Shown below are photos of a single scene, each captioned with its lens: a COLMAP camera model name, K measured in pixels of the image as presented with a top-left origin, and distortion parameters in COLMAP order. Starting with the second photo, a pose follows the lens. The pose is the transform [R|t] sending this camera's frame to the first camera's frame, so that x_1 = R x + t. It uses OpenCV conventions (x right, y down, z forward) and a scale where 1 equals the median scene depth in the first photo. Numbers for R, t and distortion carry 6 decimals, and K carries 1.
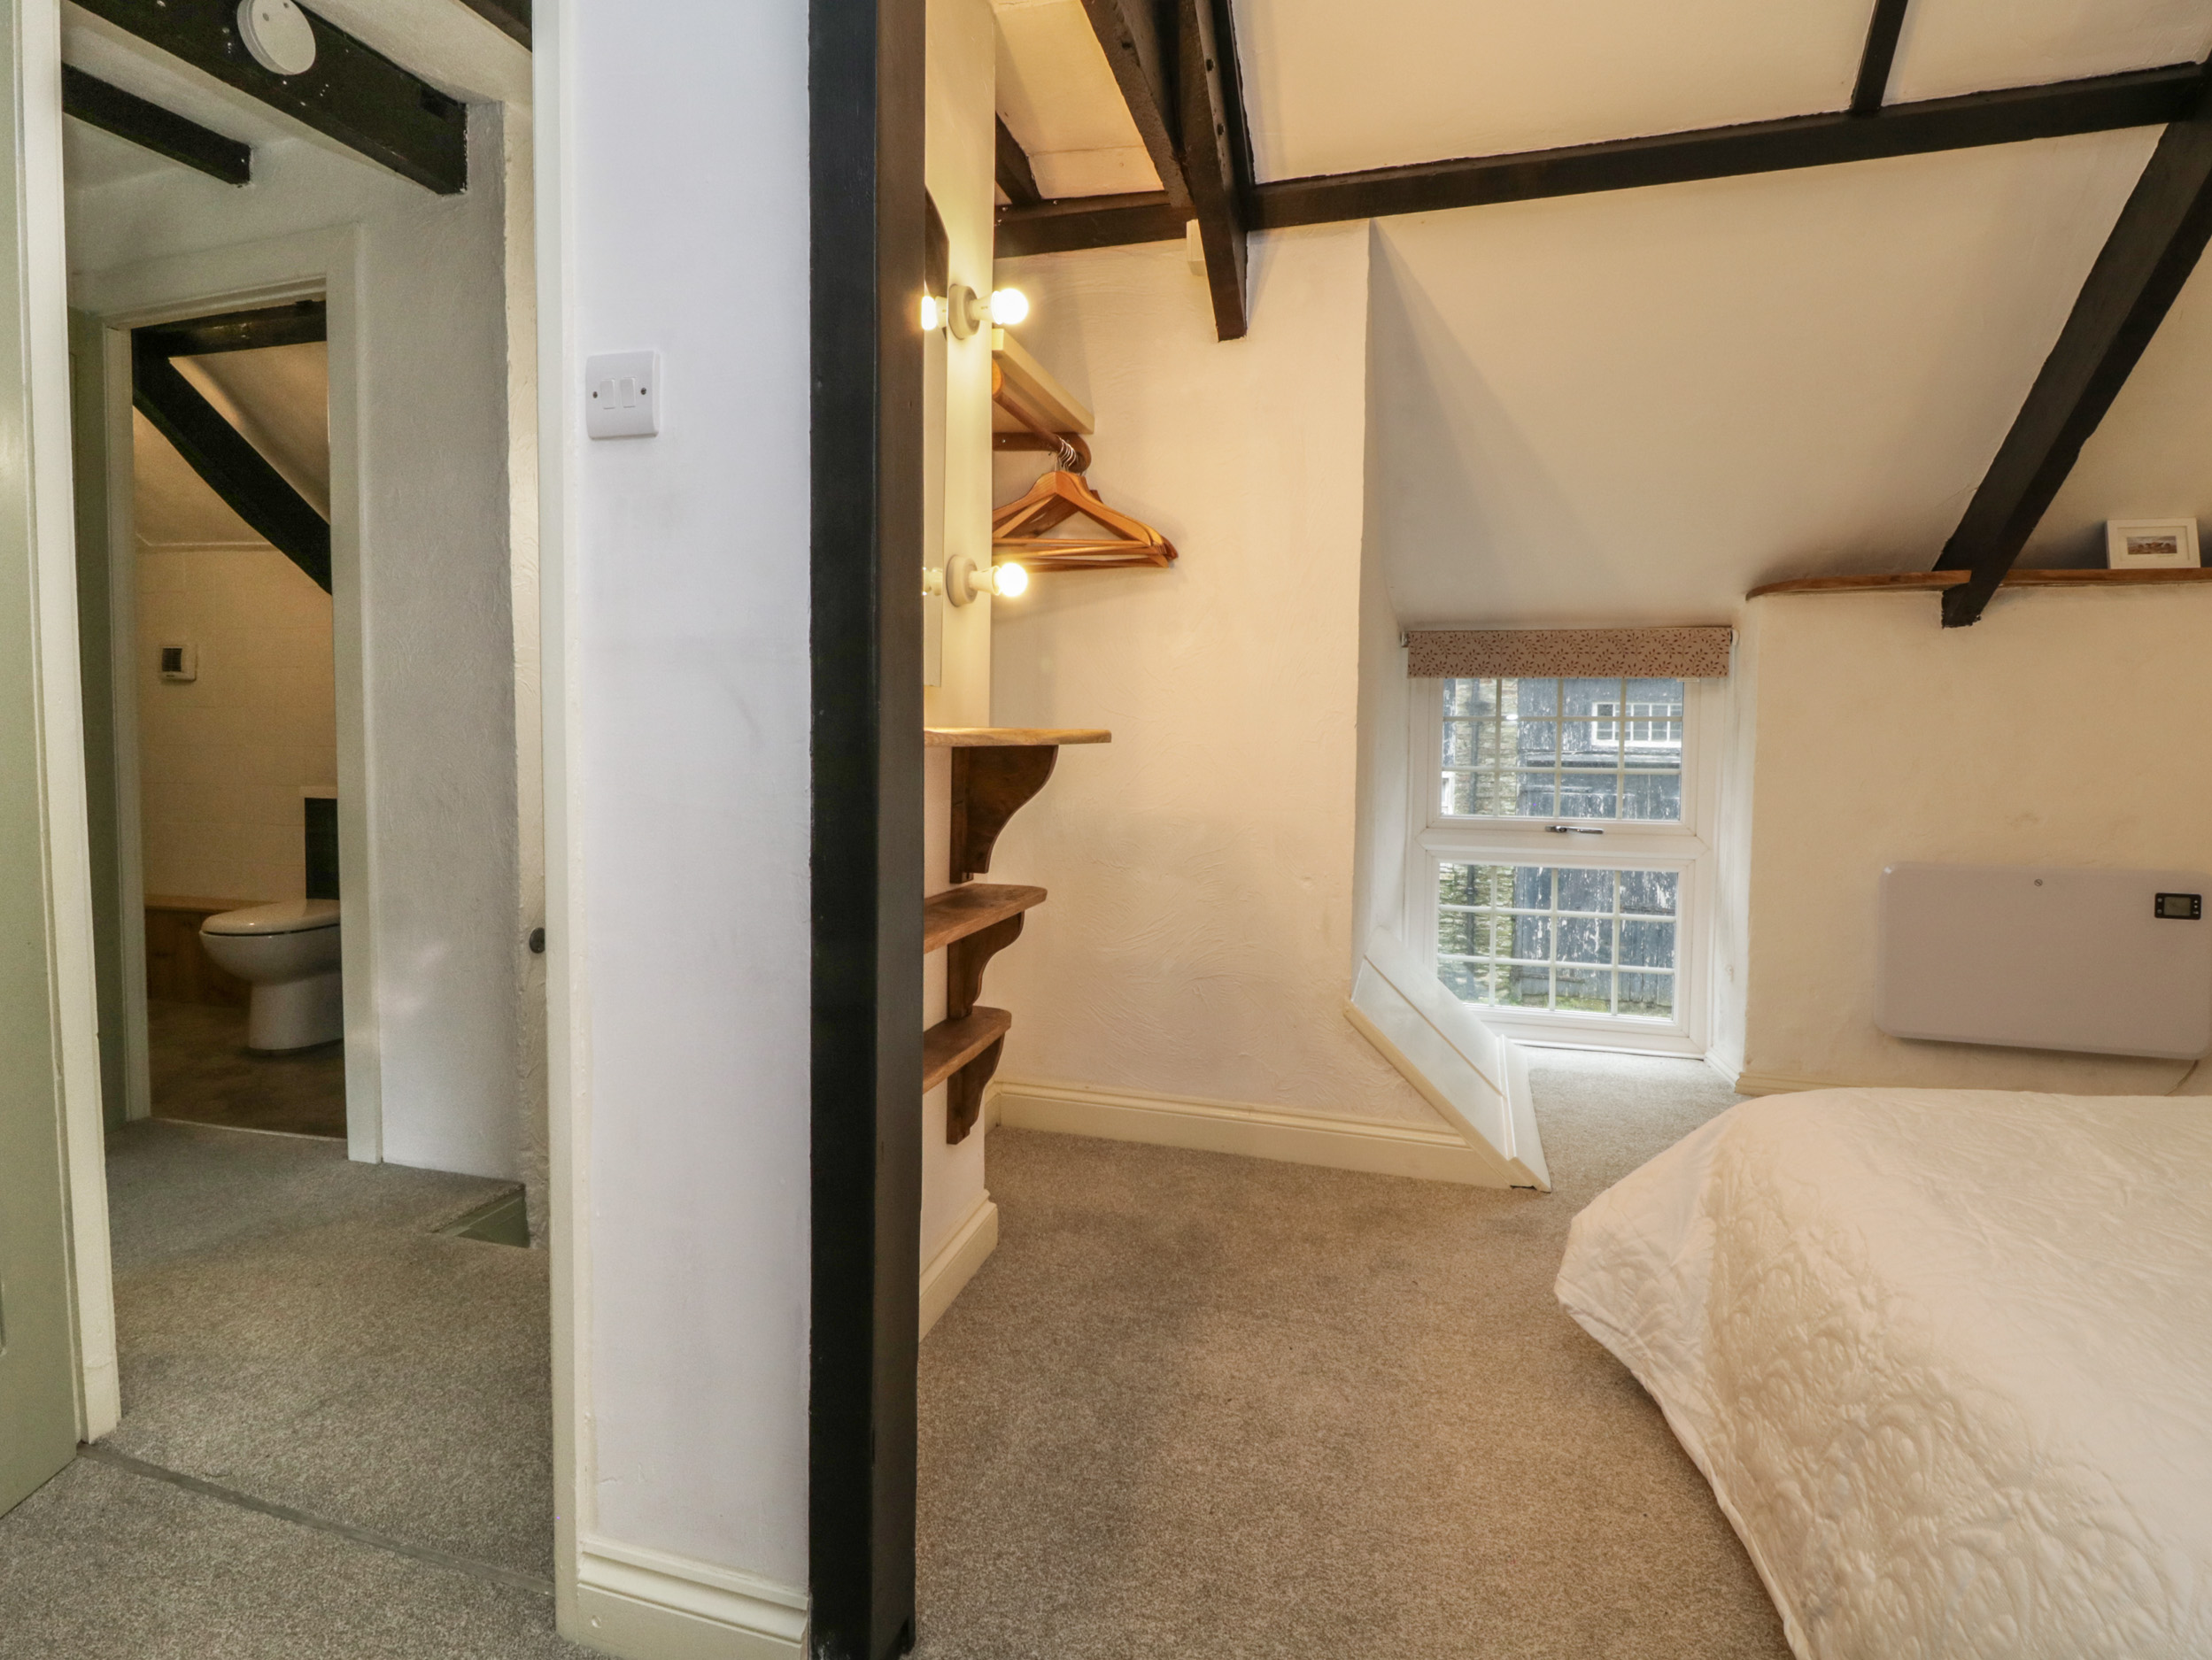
lens RADIAL K [[1174.1, 0, 1108.5], [0, 1174.1, 824.5], [0, 0, 1]] dist [-0.028637, -0.000869]
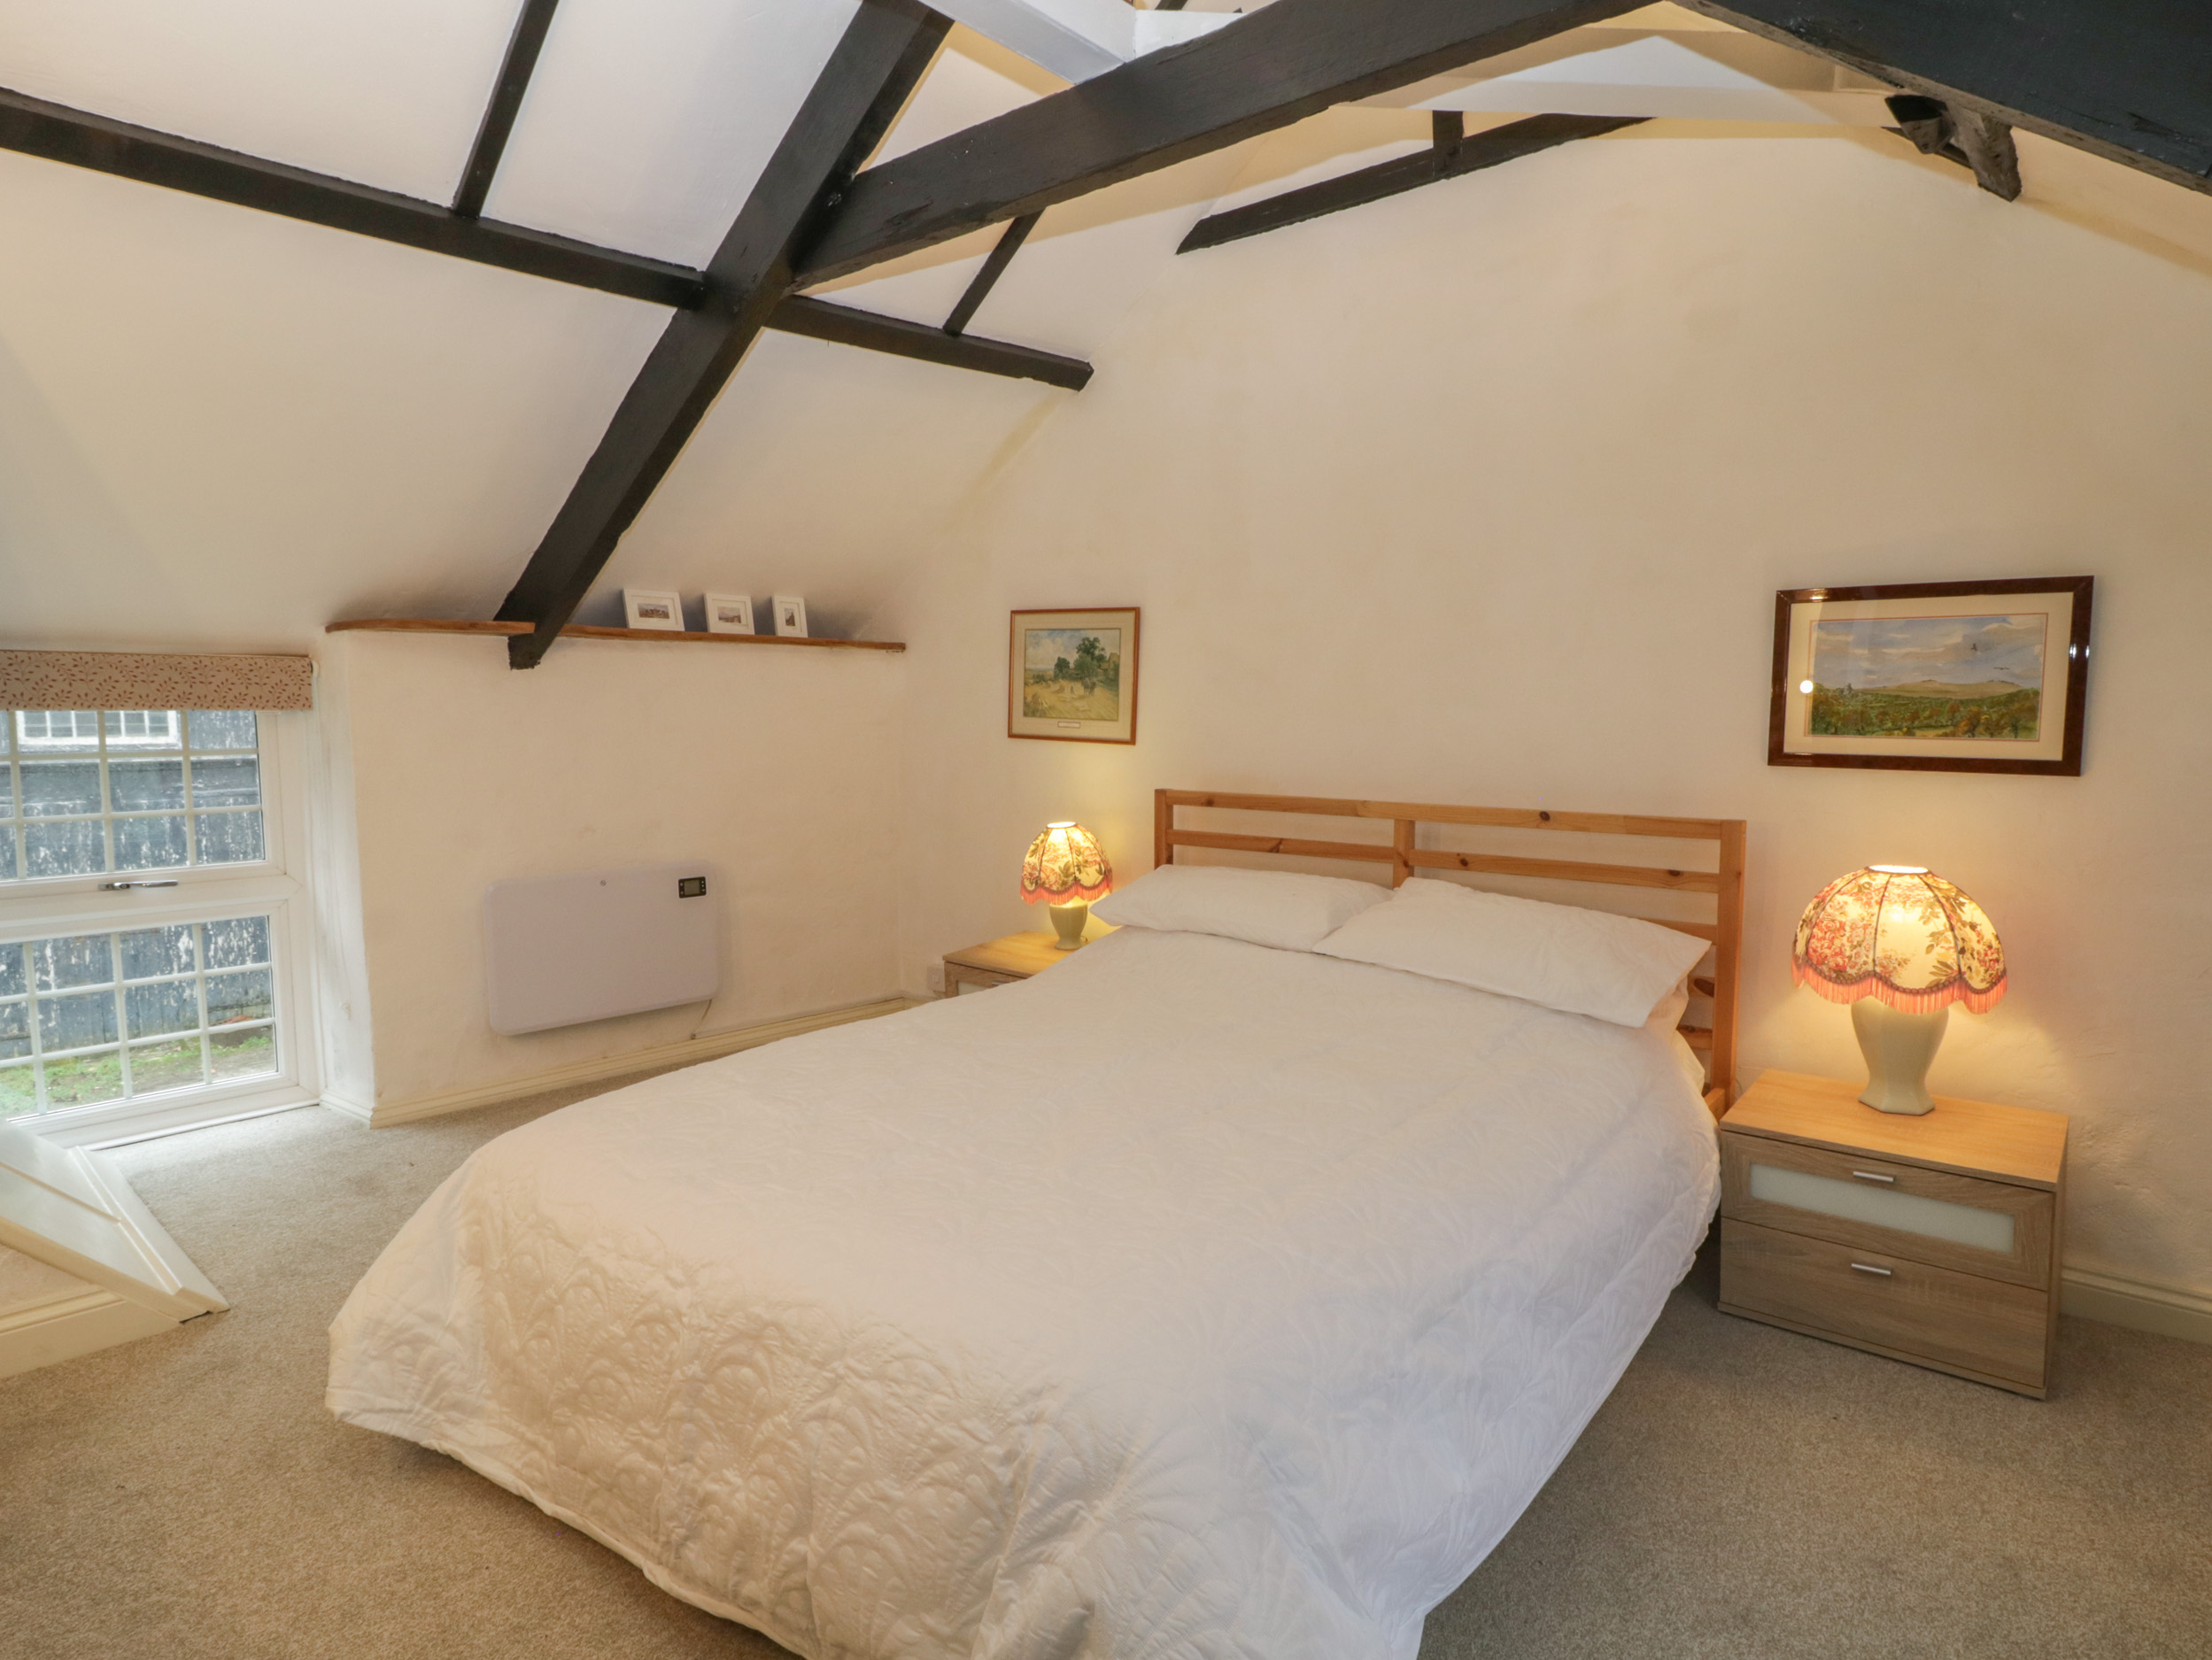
lens RADIAL K [[1174.1, 0, 1108.5], [0, 1174.1, 824.5], [0, 0, 1]] dist [-0.028637, -0.000869]
pose [[0.395332, -0.083700, 0.914717, -0.151485], [0.072085, 0.995595, 0.059946, -0.067625], [-0.915705, 0.042239, 0.399624, 0.024322]]
